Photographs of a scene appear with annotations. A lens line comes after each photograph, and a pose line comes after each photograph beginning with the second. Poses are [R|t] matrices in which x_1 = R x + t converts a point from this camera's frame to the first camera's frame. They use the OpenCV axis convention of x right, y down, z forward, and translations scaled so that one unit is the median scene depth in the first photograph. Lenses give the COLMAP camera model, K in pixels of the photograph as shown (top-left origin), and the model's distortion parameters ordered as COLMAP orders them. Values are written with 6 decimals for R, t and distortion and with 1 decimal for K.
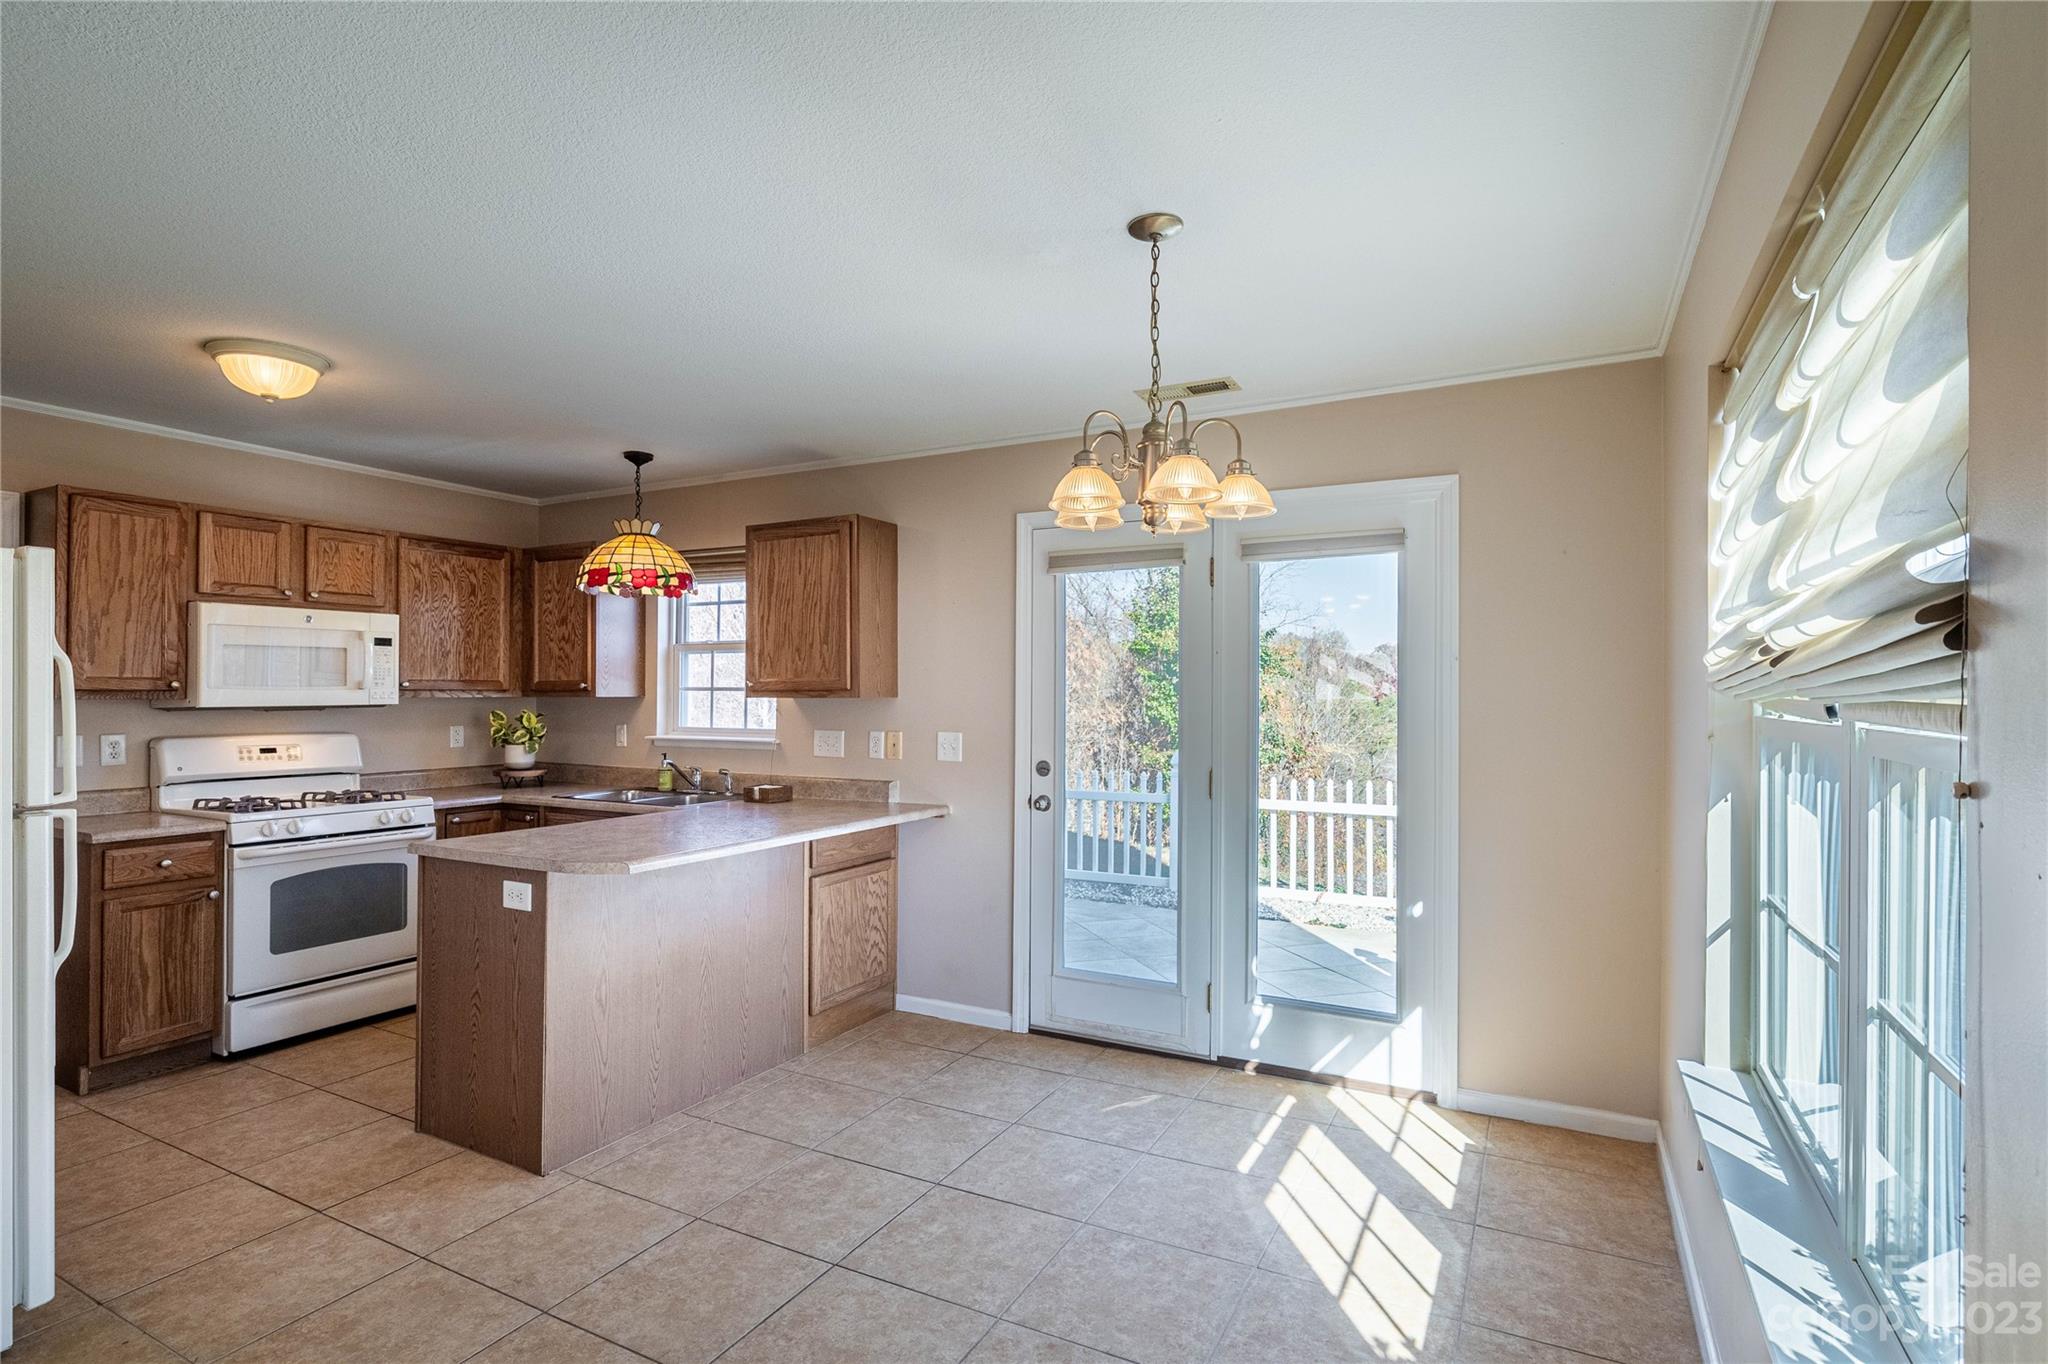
lens RADIAL K [[998.3, 0, 1022.9], [0, 998.3, 684.9], [0, 0, 1]] dist [-0.000596, 0.000168]
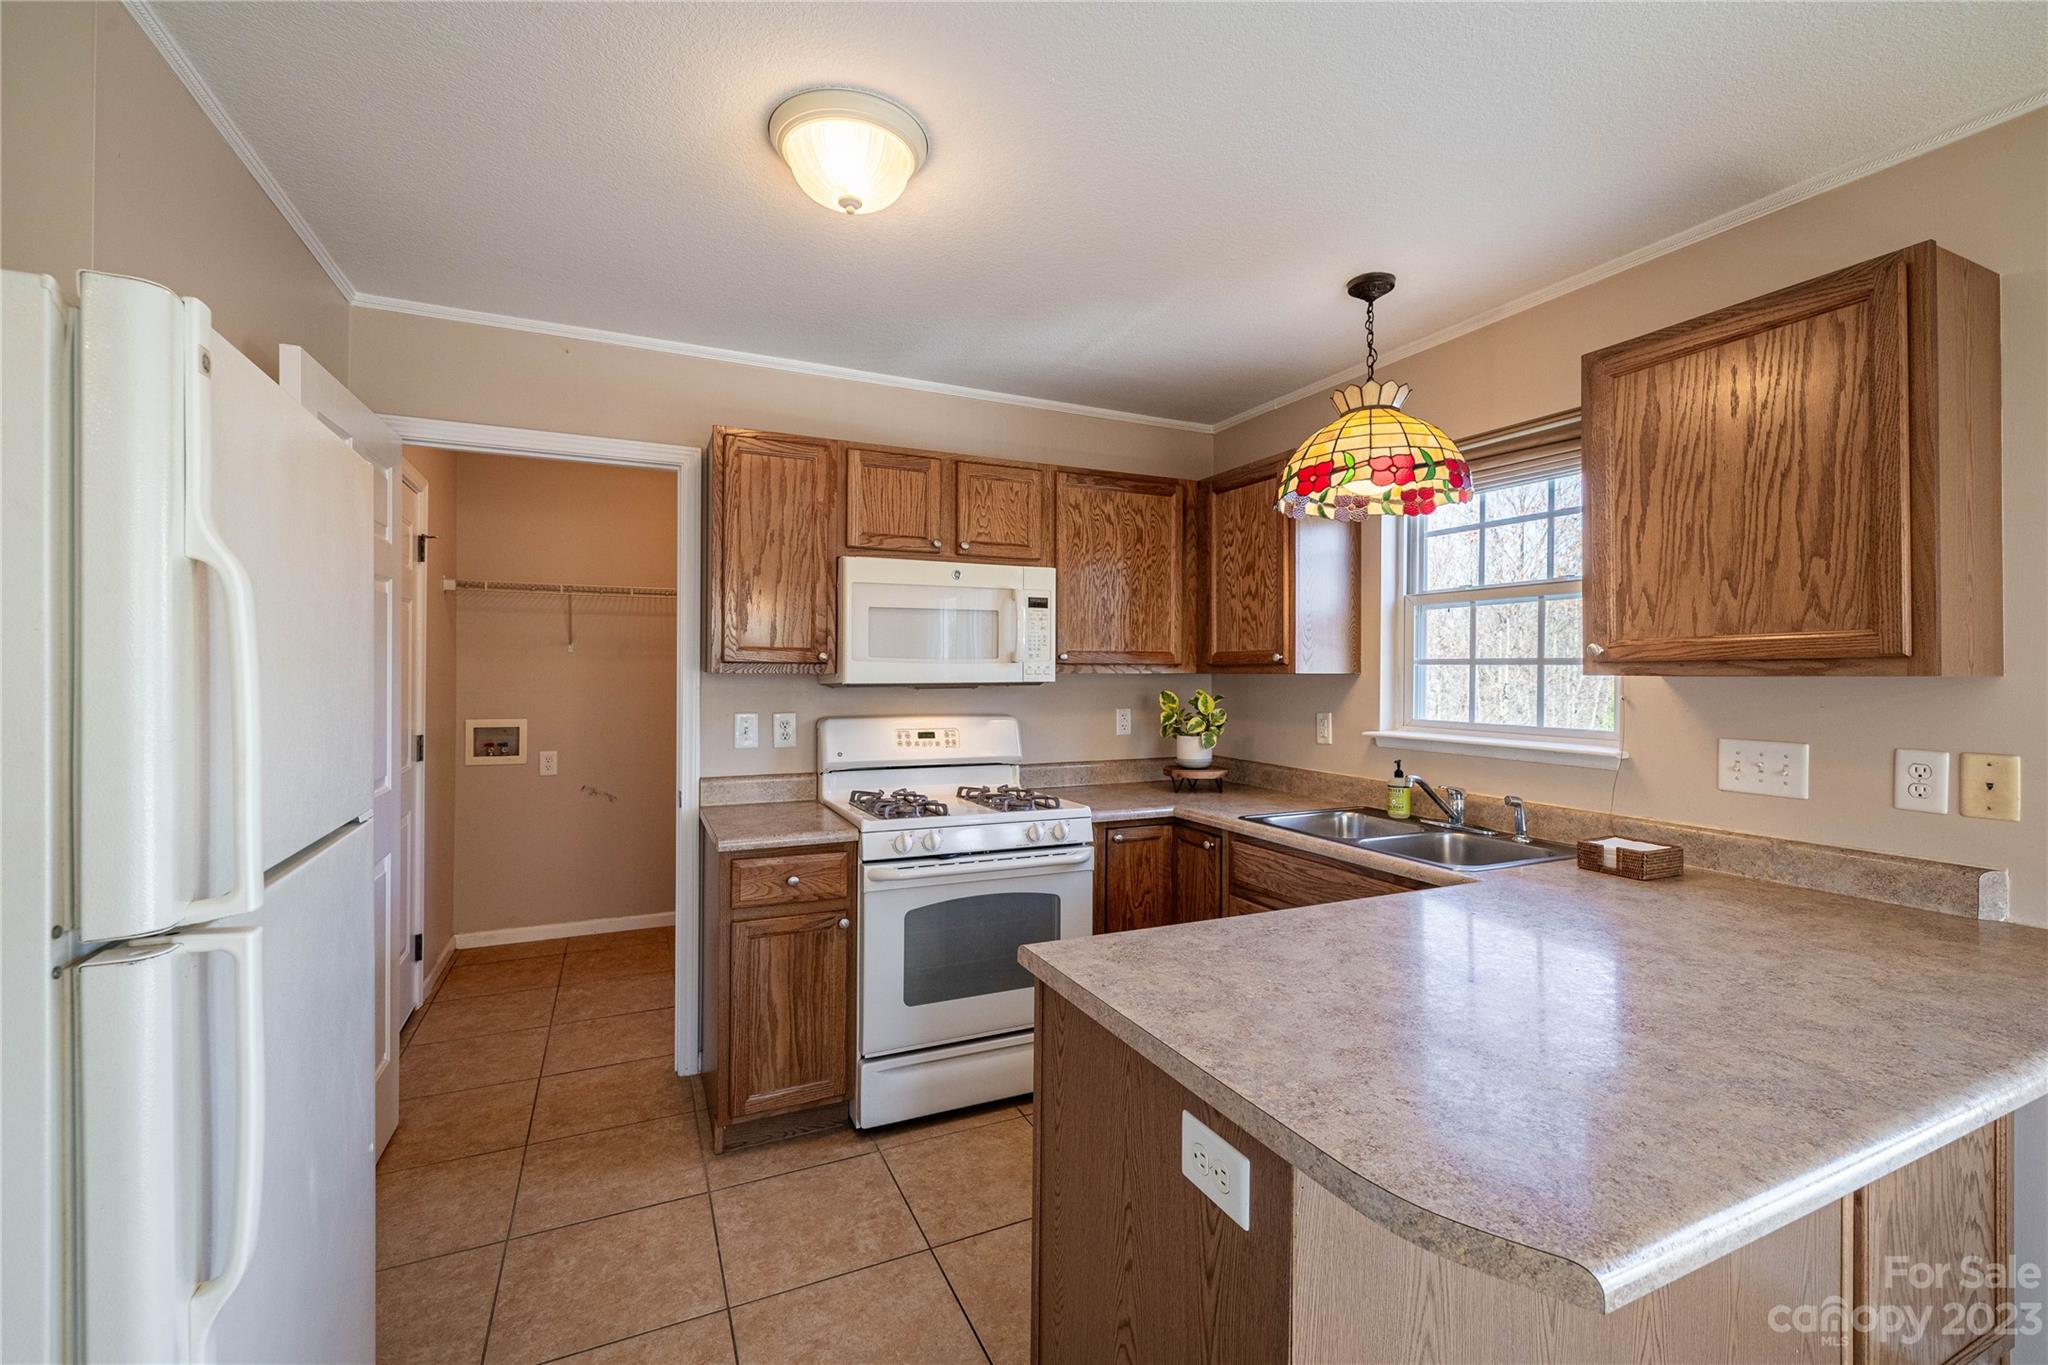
lens RADIAL K [[868.6, 0, 1029.1], [0, 868.6, 669.2], [0, 0, 1]] dist [0.000849, -0.000180]
pose [[0.800493, 0.000066, -0.599342, -0.239324], [0.002235, 0.999993, 0.003094, 0.007576], [0.599338, -0.003816, 0.800487, 0.453862]]
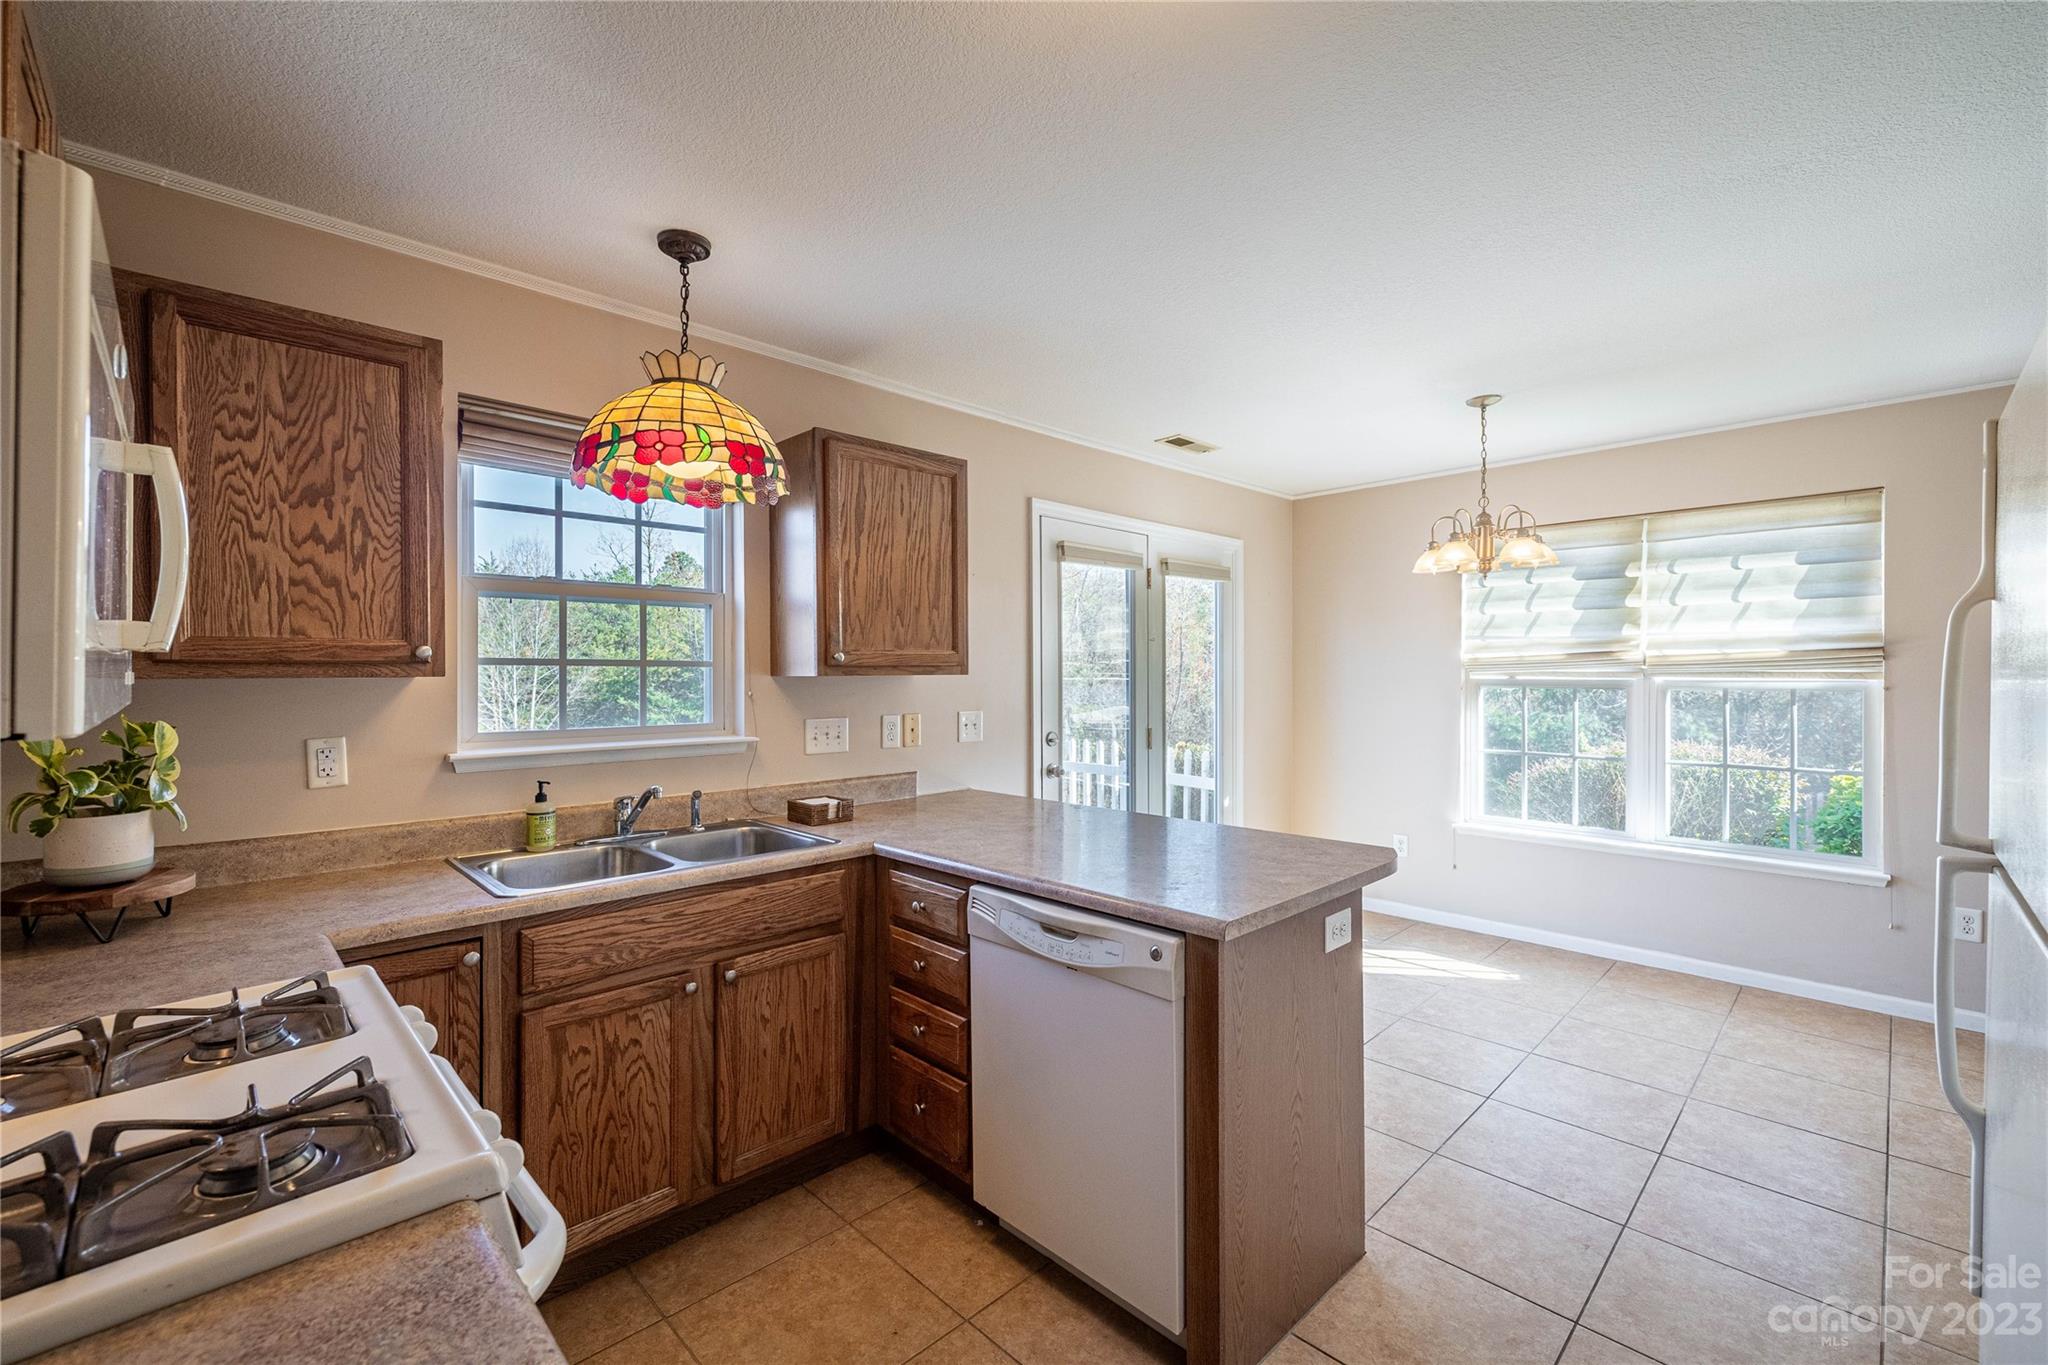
lens RADIAL K [[868.6, 0, 1029.1], [0, 868.6, 669.2], [0, 0, 1]] dist [0.000849, -0.000180]
pose [[0.293655, 0.001137, 0.955911, -0.820784], [-0.007982, 0.999967, 0.001263, 0.006342], [-0.955878, -0.008001, 0.293655, 0.692876]]
